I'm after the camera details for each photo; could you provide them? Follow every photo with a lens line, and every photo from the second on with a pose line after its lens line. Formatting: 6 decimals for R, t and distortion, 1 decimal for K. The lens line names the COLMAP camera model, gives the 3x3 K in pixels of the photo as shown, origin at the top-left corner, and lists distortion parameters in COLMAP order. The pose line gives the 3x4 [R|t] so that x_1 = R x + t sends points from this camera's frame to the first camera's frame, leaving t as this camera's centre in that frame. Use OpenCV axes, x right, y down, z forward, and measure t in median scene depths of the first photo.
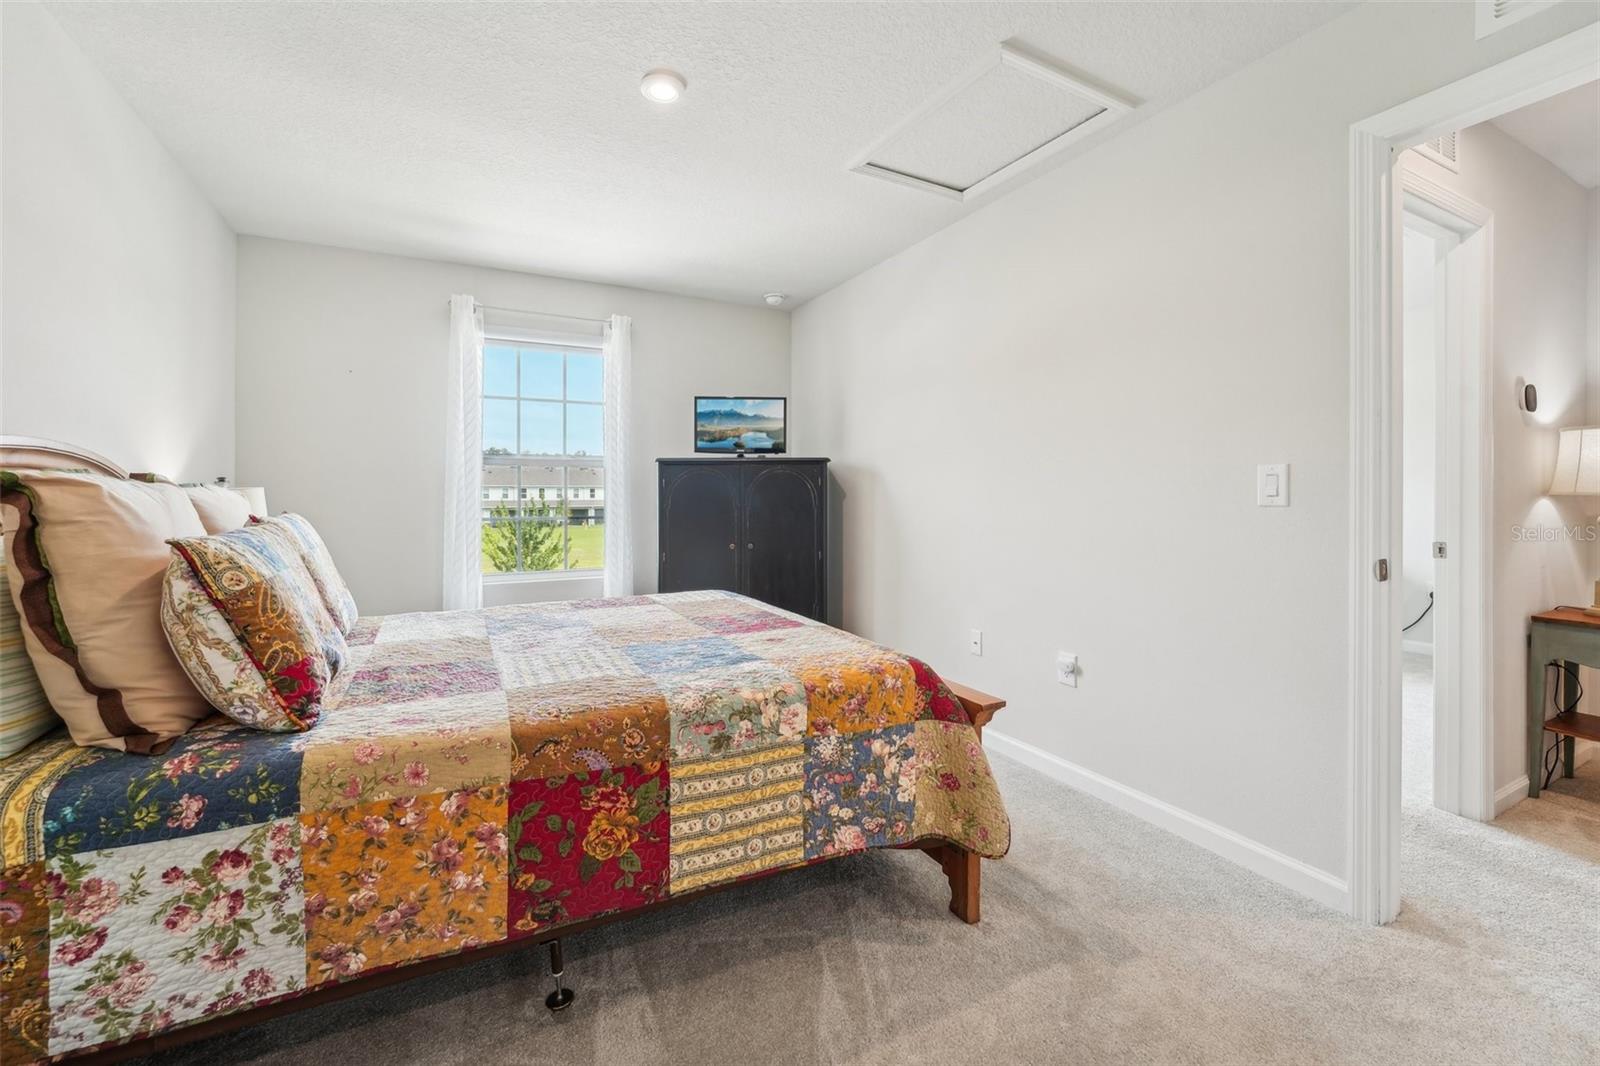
lens RADIAL K [[652.2, 0, 795.9], [0, 652.2, 500.8], [0, 0, 1]] dist [-0.002385, -0.000216]
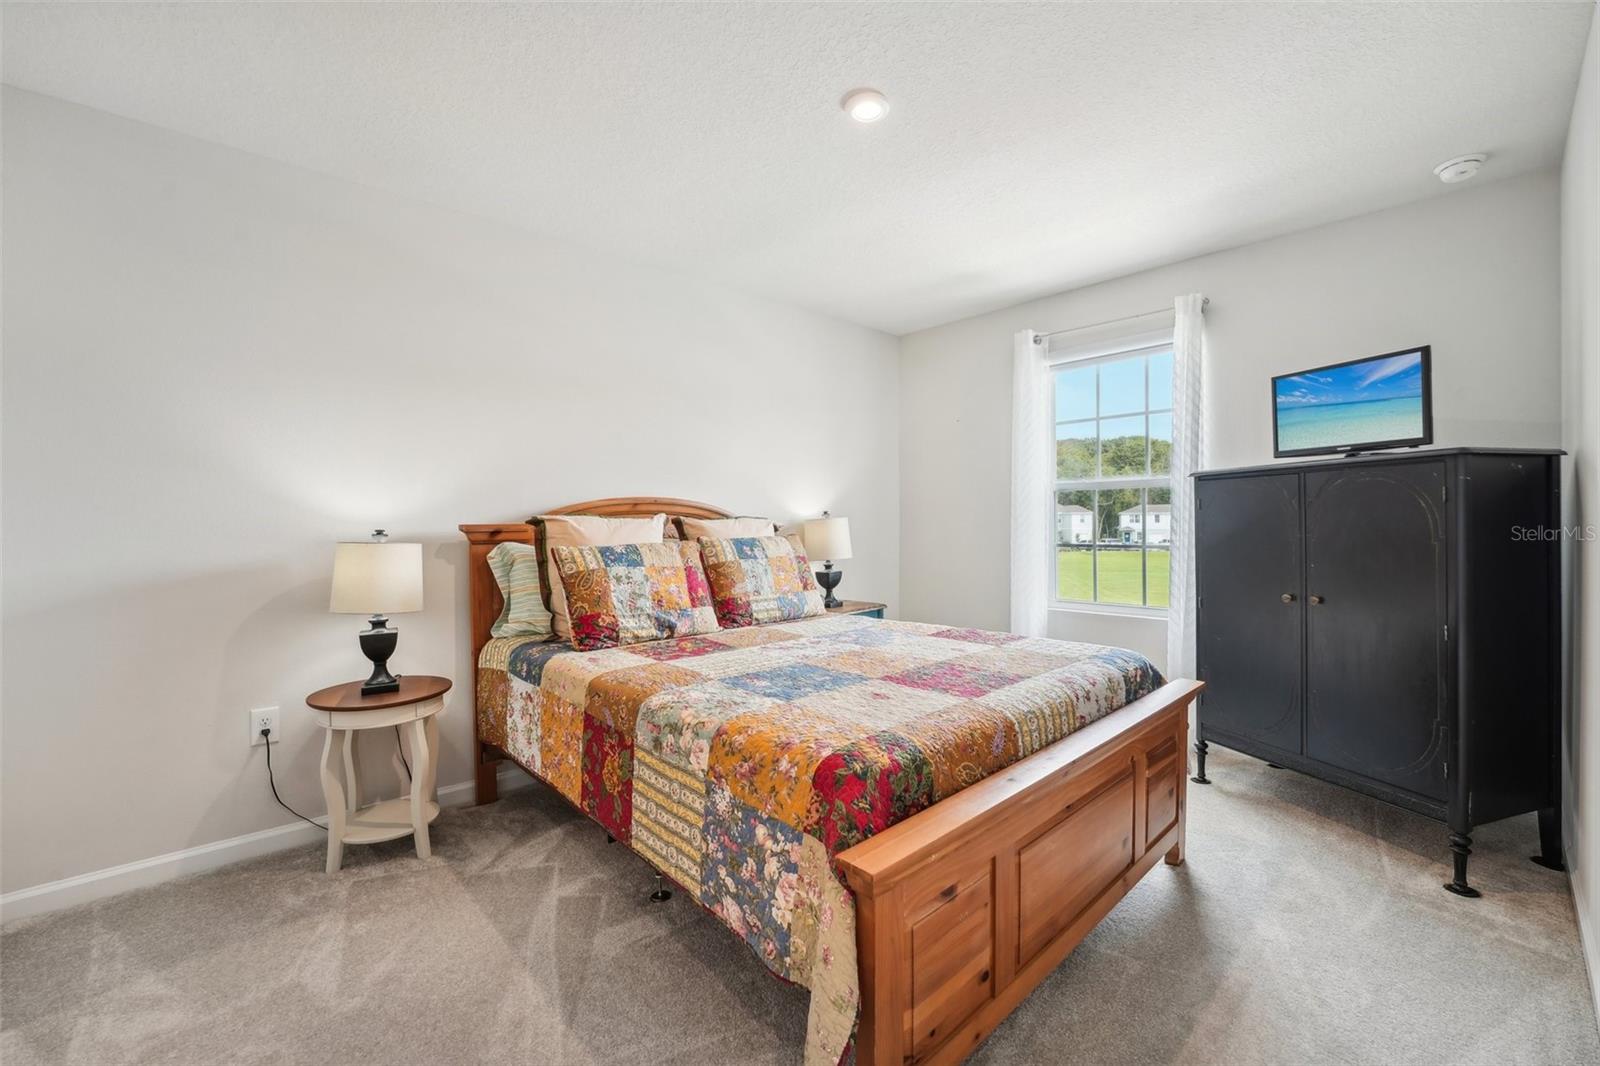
lens RADIAL K [[657.2, 0, 797.4], [0, 657.2, 530.4], [0, 0, 1]] dist [-0.006655, 0.000182]
pose [[0.273789, 0.012353, -0.961710, 0.977653], [-0.001956, 0.999923, 0.012287, -0.016557], [0.961788, -0.001483, 0.273792, 0.858943]]
